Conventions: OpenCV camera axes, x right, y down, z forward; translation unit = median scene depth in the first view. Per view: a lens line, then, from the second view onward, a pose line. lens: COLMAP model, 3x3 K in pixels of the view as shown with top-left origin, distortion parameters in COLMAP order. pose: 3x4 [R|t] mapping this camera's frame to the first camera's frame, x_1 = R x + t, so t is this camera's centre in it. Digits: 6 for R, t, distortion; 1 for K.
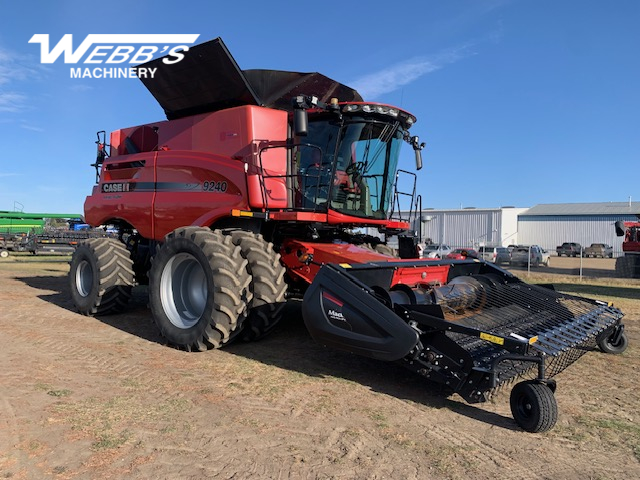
lens RADIAL K [[485.3, 0, 318.9], [0, 485.3, 231.7], [0, 0, 1]] dist [0.048962, -0.067155]
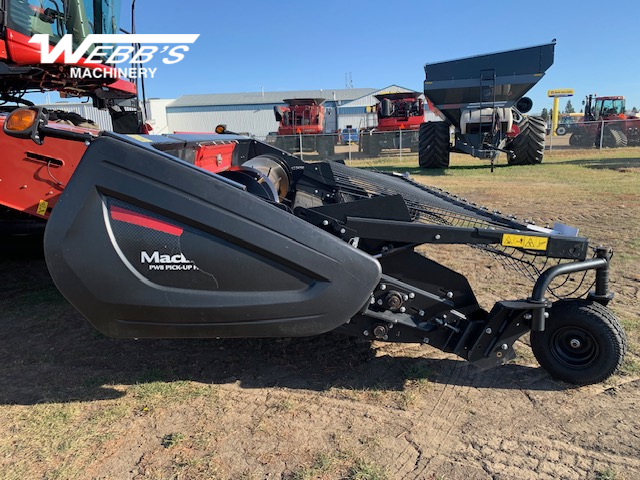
lens RADIAL K [[492.4, 0, 323.6], [0, 492.4, 238.6], [0, 0, 1]] dist [0.009223, -0.001918]
pose [[0.758741, -0.187821, 0.623727, -0.076926], [0.047543, 0.970943, 0.234542, 0.046615], [-0.649655, -0.148303, 0.745623, 0.426157]]
